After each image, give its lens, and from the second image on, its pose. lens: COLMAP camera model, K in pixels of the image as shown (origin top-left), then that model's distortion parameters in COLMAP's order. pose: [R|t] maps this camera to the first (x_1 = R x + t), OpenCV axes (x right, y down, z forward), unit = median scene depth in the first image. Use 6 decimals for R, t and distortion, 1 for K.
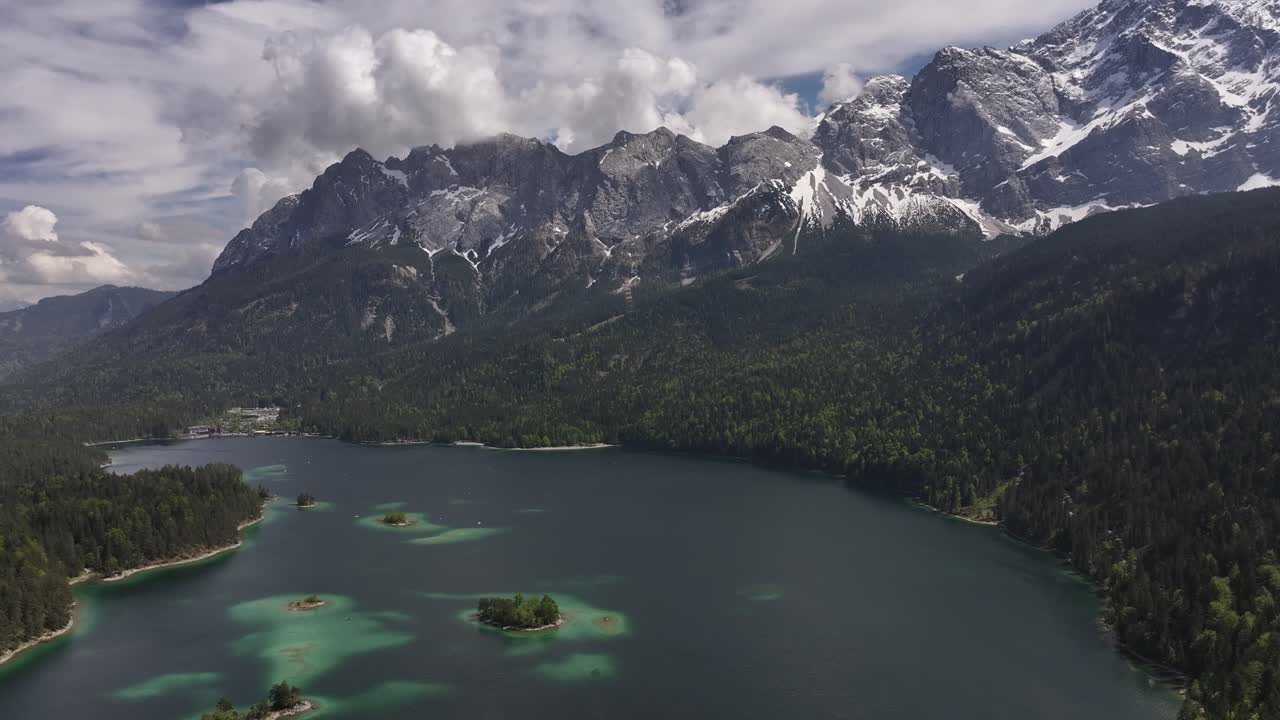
lens RADIAL K [[860.8, 0, 640.0], [0, 860.8, 360.0], [0, 0, 1]] dist [-0.015239, 0.022069]
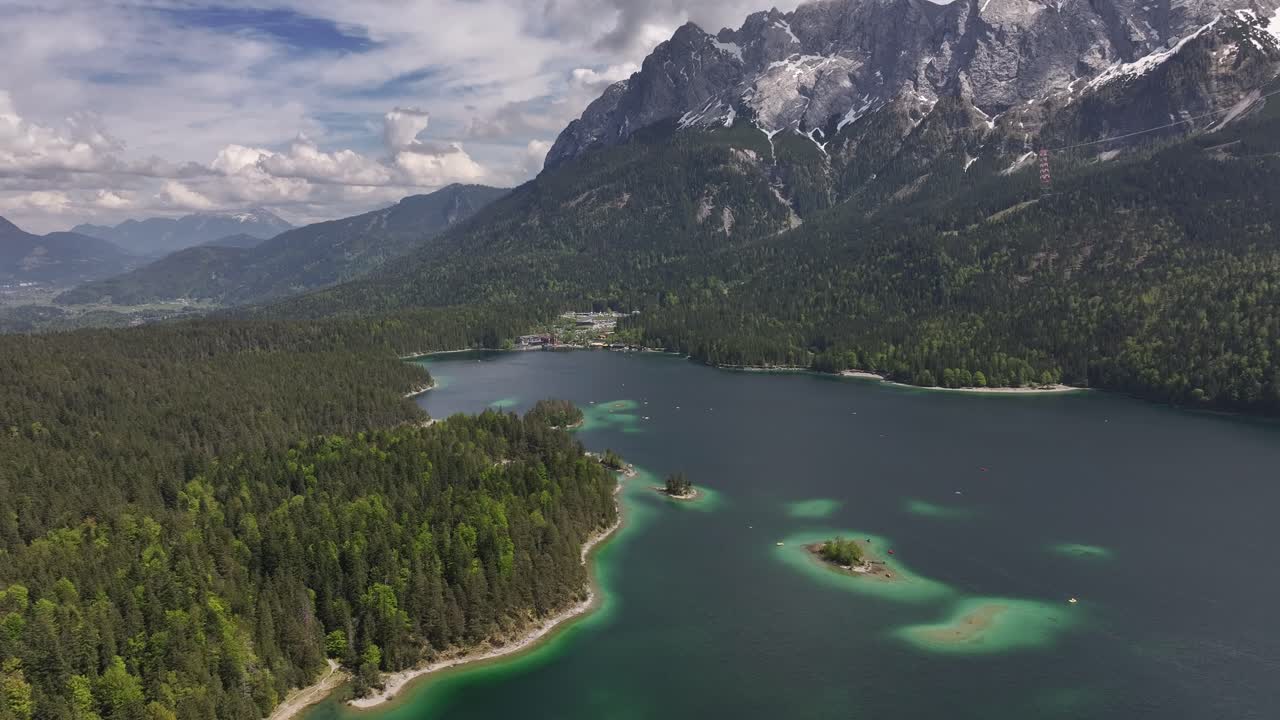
lens RADIAL K [[860.8, 0, 640.0], [0, 860.8, 360.0], [0, 0, 1]] dist [-0.015239, 0.022069]
pose [[0.938062, 0.046493, -0.343333, -0.065557], [-0.005017, 0.992675, 0.120715, -0.001587], [0.346431, -0.111515, 0.931424, 0.132869]]
